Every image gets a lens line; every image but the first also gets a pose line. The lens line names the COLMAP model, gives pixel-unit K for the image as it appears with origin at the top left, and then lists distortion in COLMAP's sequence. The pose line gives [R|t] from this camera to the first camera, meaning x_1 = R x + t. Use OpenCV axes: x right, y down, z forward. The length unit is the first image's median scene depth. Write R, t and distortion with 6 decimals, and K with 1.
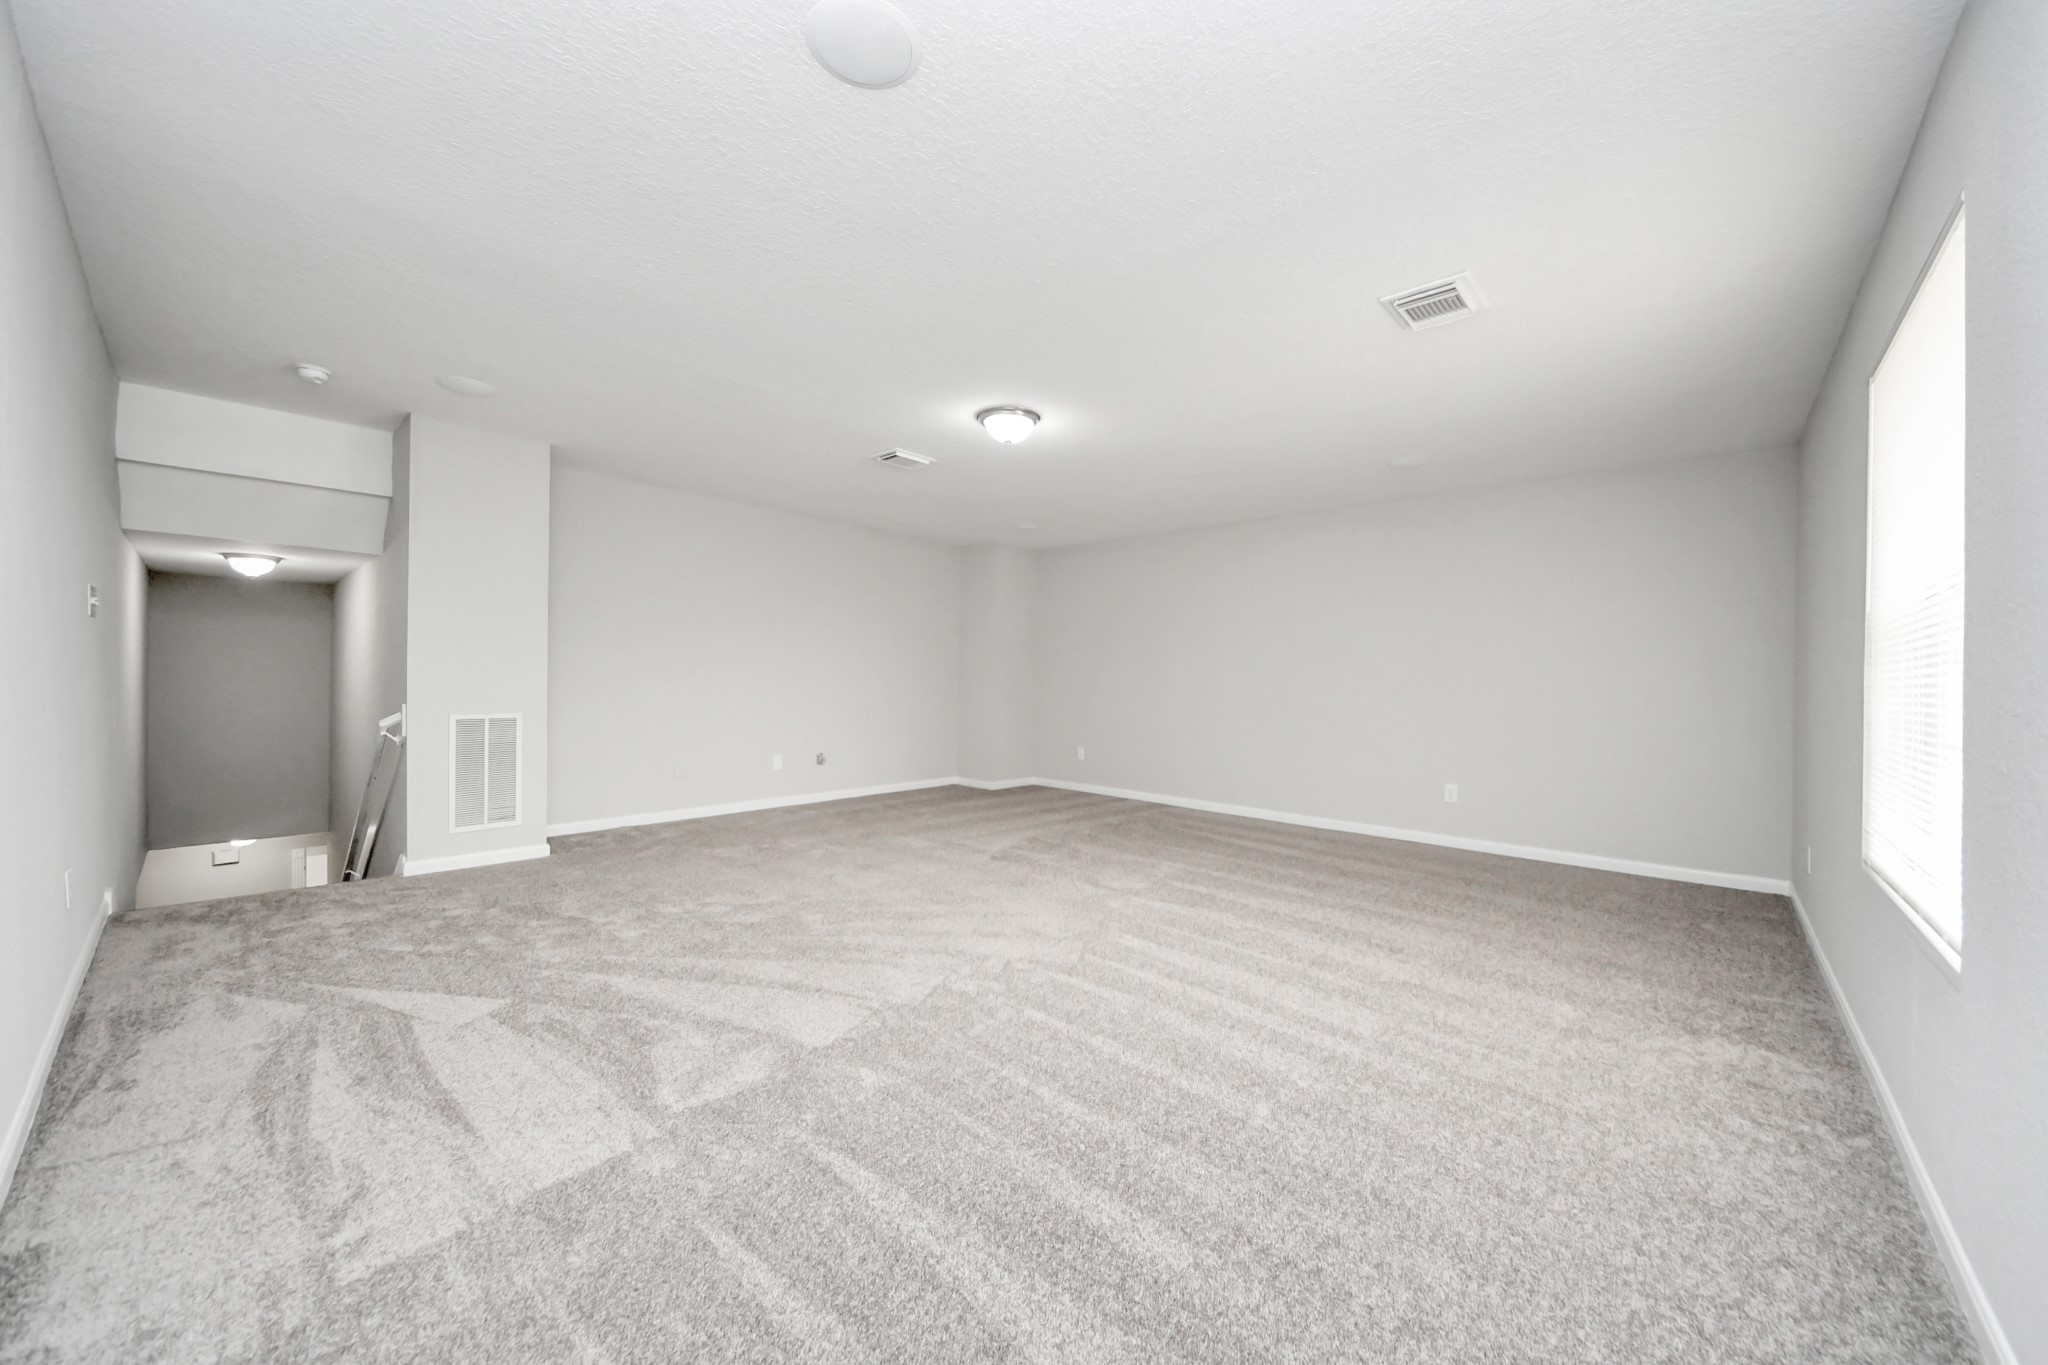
lens RADIAL K [[733.3, 0, 1011.4], [0, 733.3, 700.8], [0, 0, 1]] dist [0.012735, -0.014212]
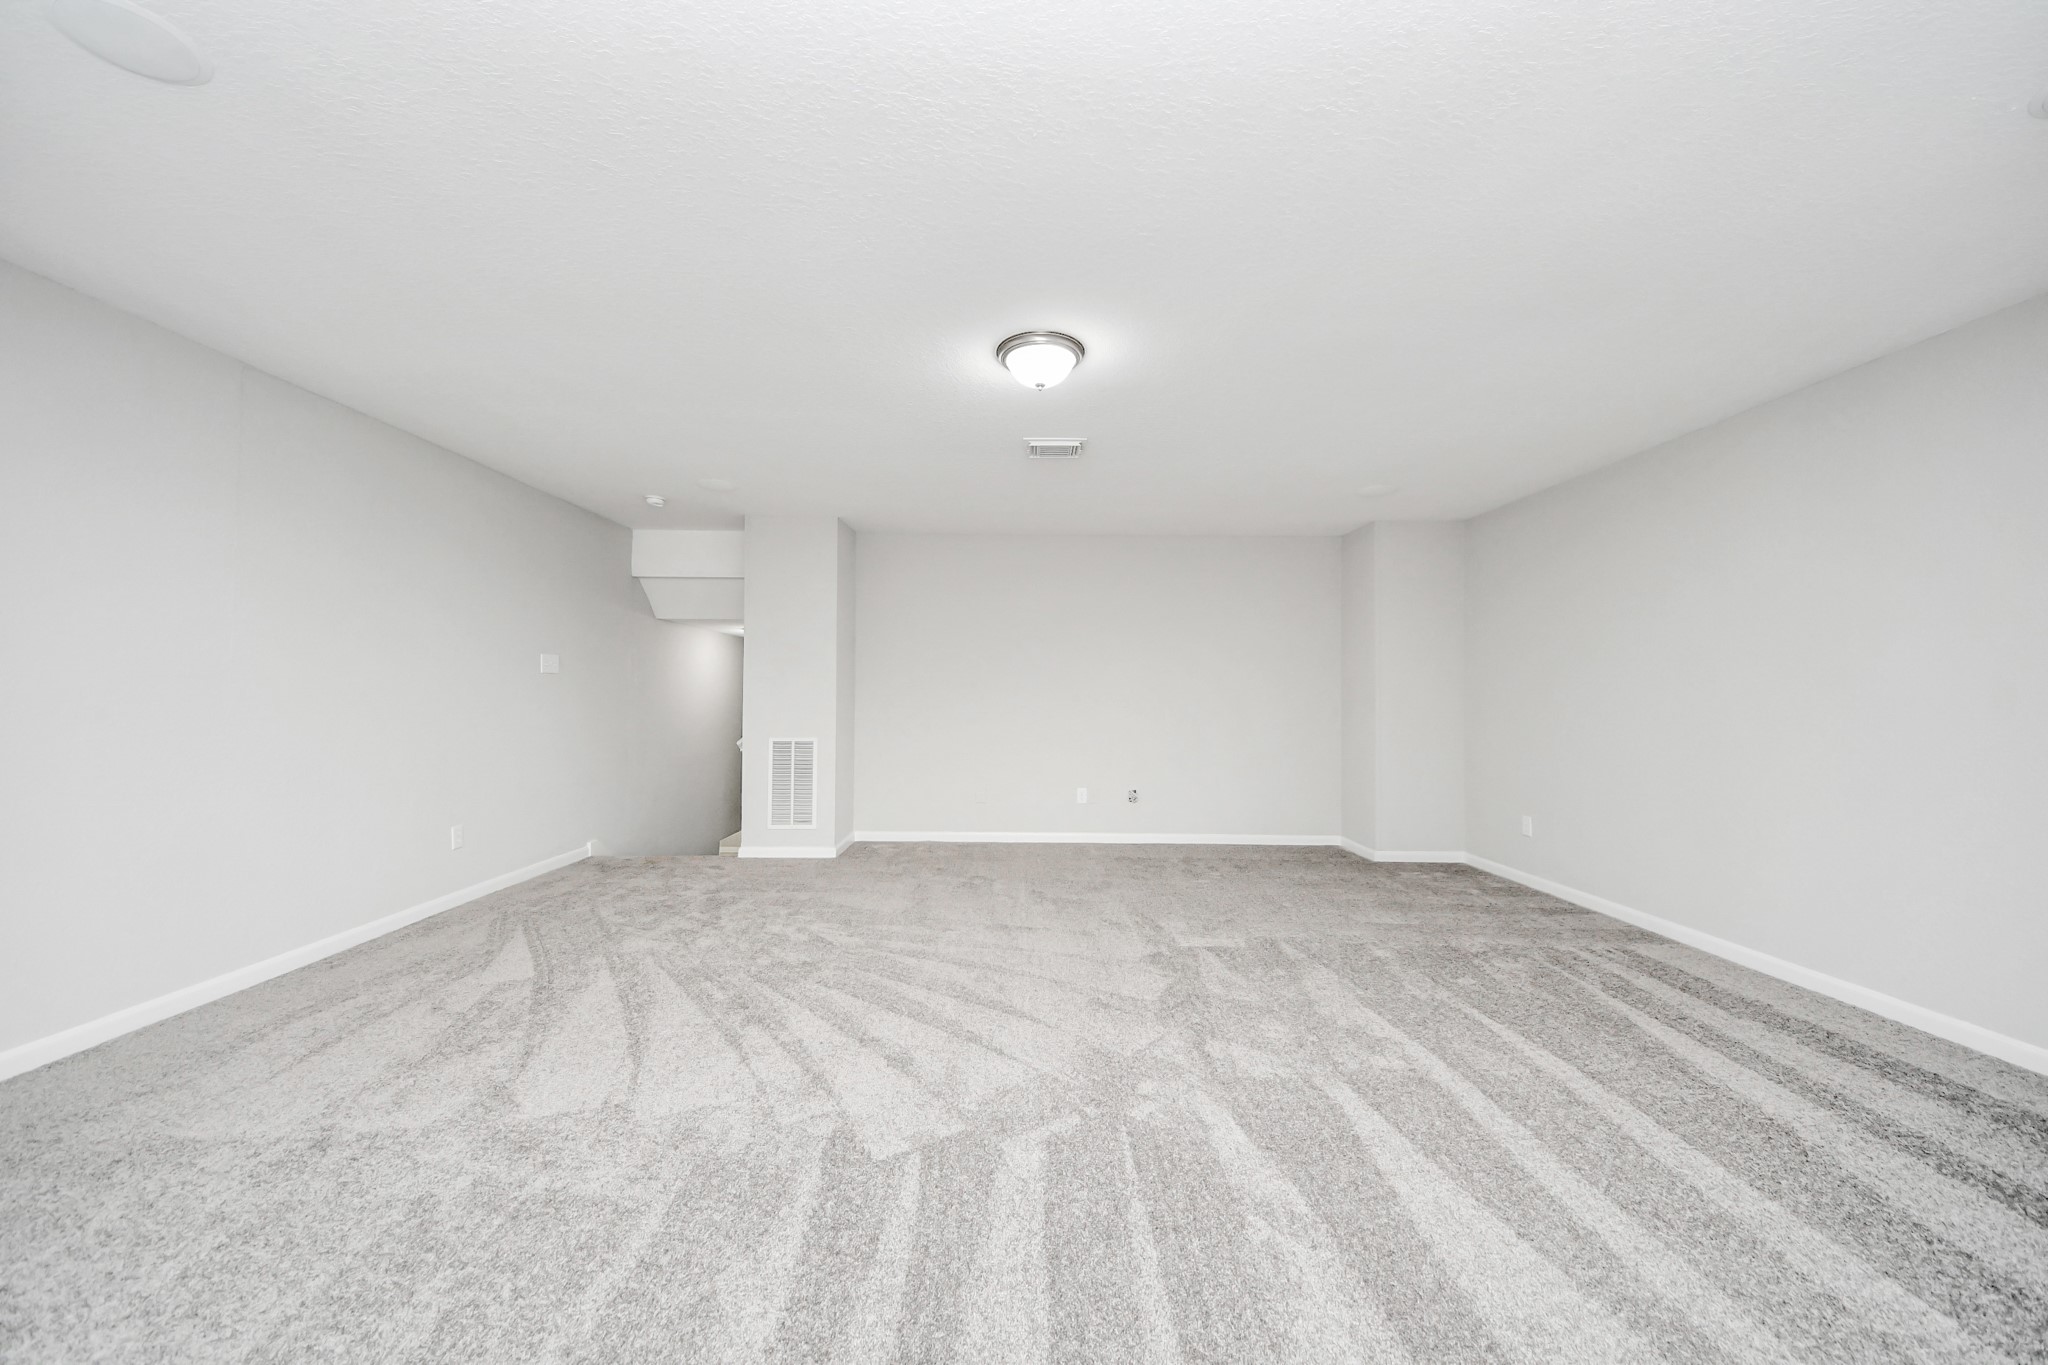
lens RADIAL K [[708.0, 0, 1040.2], [0, 708.0, 682.5], [0, 0, 1]] dist [0.011463, -0.009866]
pose [[0.689073, -0.022252, -0.724350, 0.524460], [-0.021467, 0.998463, -0.051094, -0.025272], [0.724374, 0.050757, 0.687536, 0.529112]]
